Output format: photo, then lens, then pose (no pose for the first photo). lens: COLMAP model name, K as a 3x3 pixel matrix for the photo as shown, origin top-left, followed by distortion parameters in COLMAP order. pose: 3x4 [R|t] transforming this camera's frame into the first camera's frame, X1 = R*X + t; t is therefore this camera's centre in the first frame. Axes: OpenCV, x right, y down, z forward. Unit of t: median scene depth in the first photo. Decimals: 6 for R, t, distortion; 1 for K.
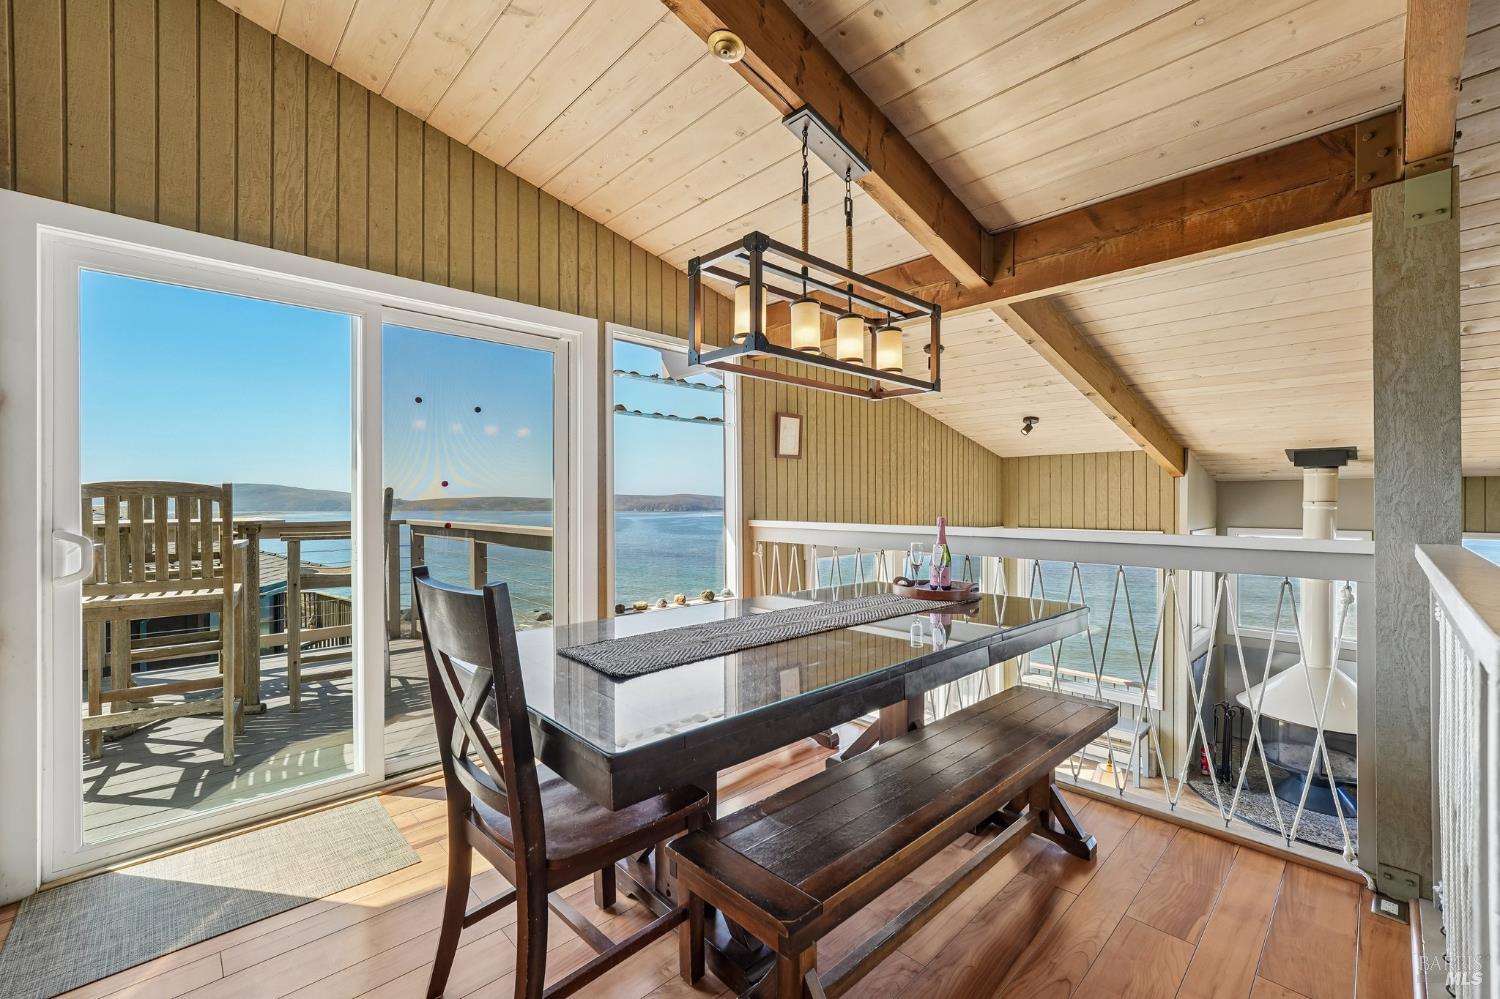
lens RADIAL K [[616.8, 0, 743.2], [0, 616.8, 501.4], [0, 0, 1]] dist [-0.022877, 0.003727]
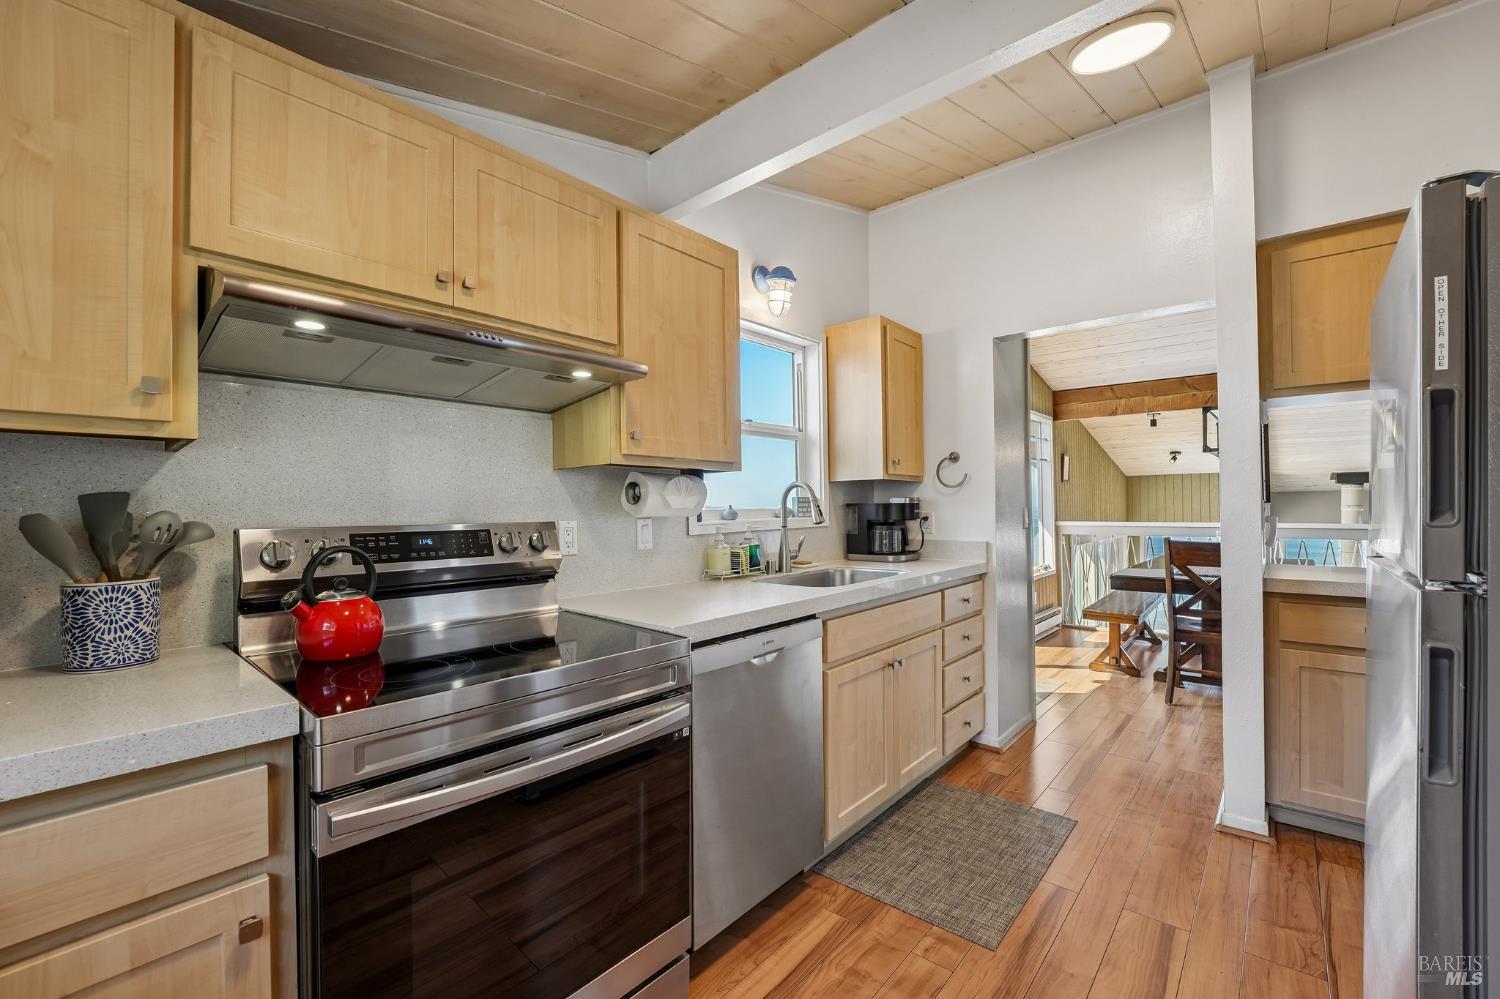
lens RADIAL K [[616.8, 0, 753.8], [0, 616.8, 501.6], [0, 0, 1]] dist [-0.022877, 0.003727]
pose [[0.996084, -0.008066, 0.088048, -0.913282], [0.008715, 0.999938, -0.006993, -0.016194], [-0.087986, 0.007733, 0.996092, -0.527614]]
